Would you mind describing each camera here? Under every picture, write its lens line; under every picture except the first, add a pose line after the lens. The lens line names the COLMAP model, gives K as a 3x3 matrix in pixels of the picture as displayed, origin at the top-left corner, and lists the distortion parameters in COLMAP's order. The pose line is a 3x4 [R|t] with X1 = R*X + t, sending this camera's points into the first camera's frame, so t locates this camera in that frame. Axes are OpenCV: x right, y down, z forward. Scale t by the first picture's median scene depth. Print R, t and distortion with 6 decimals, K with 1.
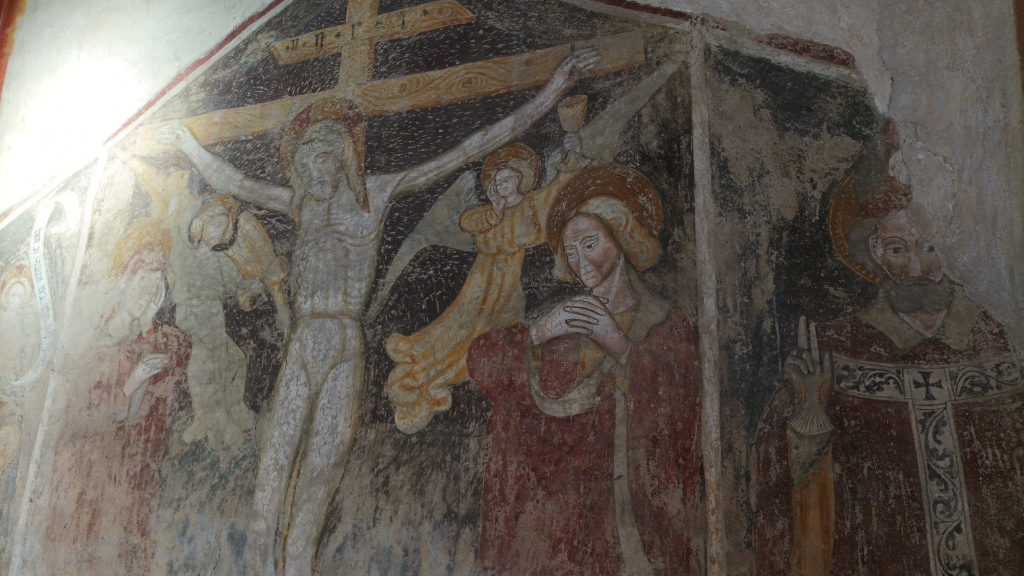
lens RADIAL K [[748.3, 0, 512.0], [0, 748.3, 288.0], [0, 0, 1]] dist [0.029487, -0.025482]
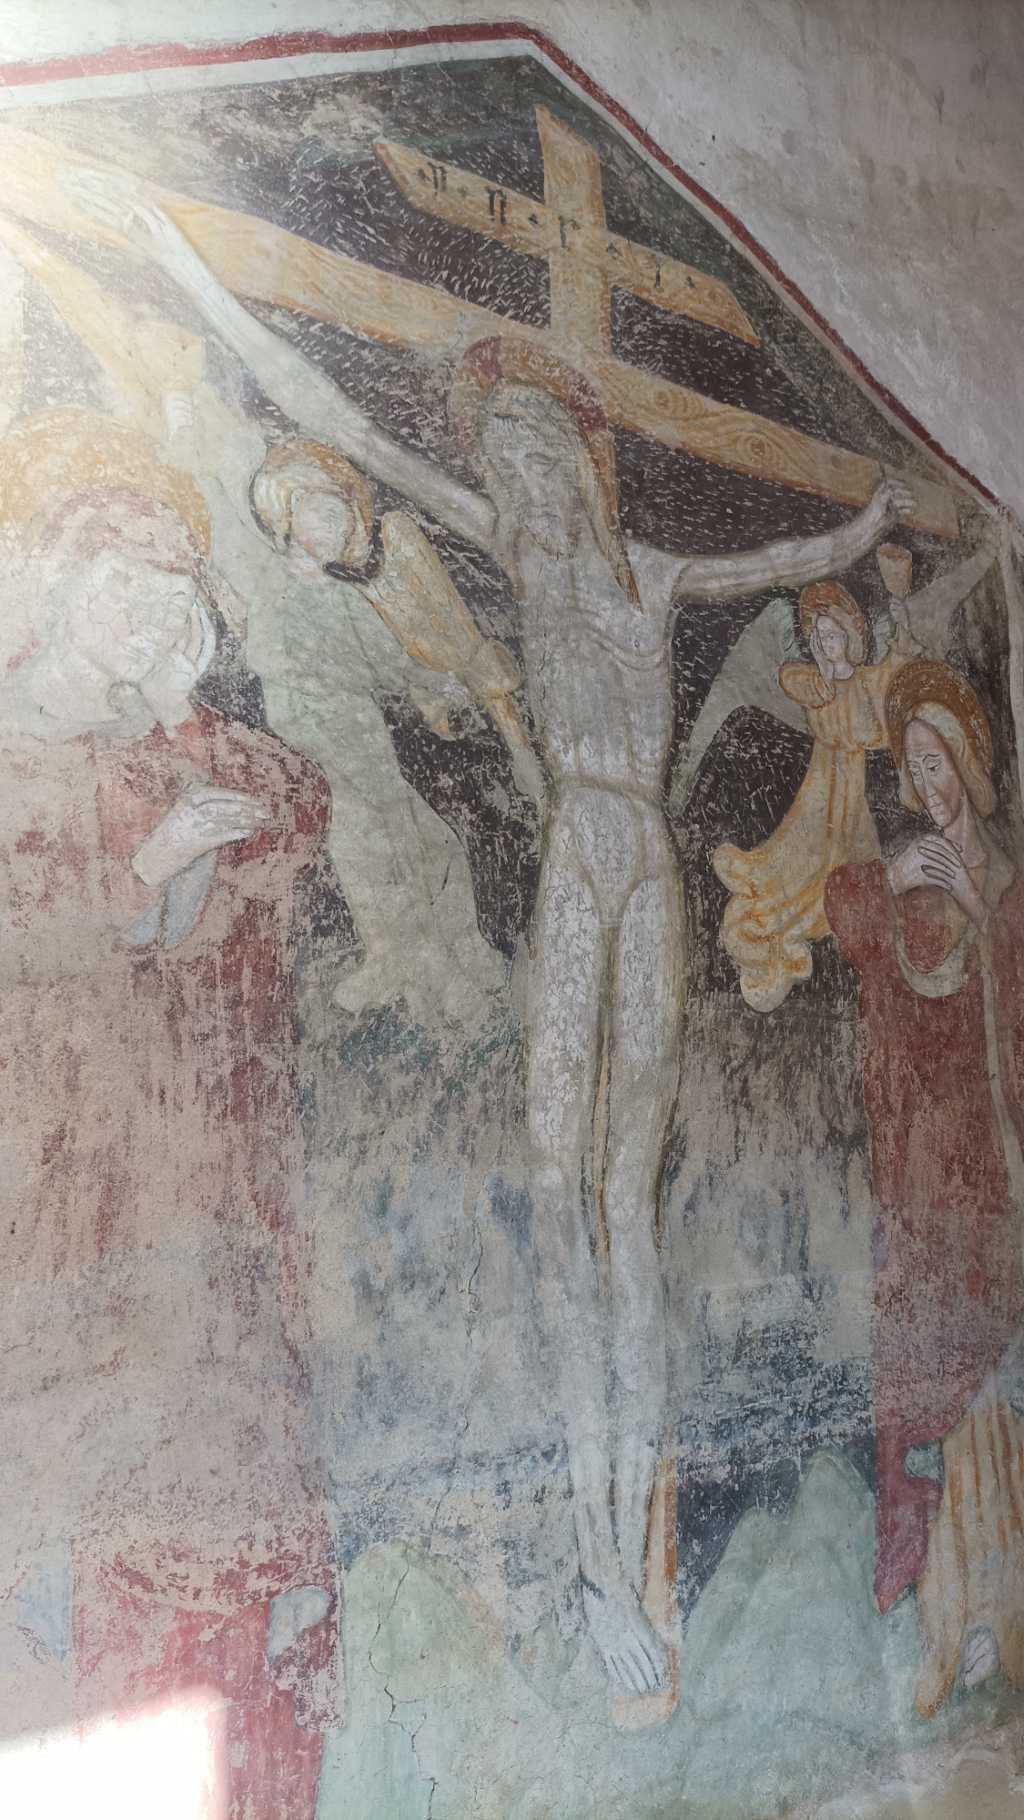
lens RADIAL K [[1376.6, 0, 512.0], [0, 1376.6, 910.0], [0, 0, 1]] dist [0.027837, -0.032495]
pose [[0.553873, 0.105371, 0.825907, -1.205953], [-0.167036, 0.985855, -0.013759, 0.164926], [-0.815674, -0.130335, 0.563639, 0.553008]]
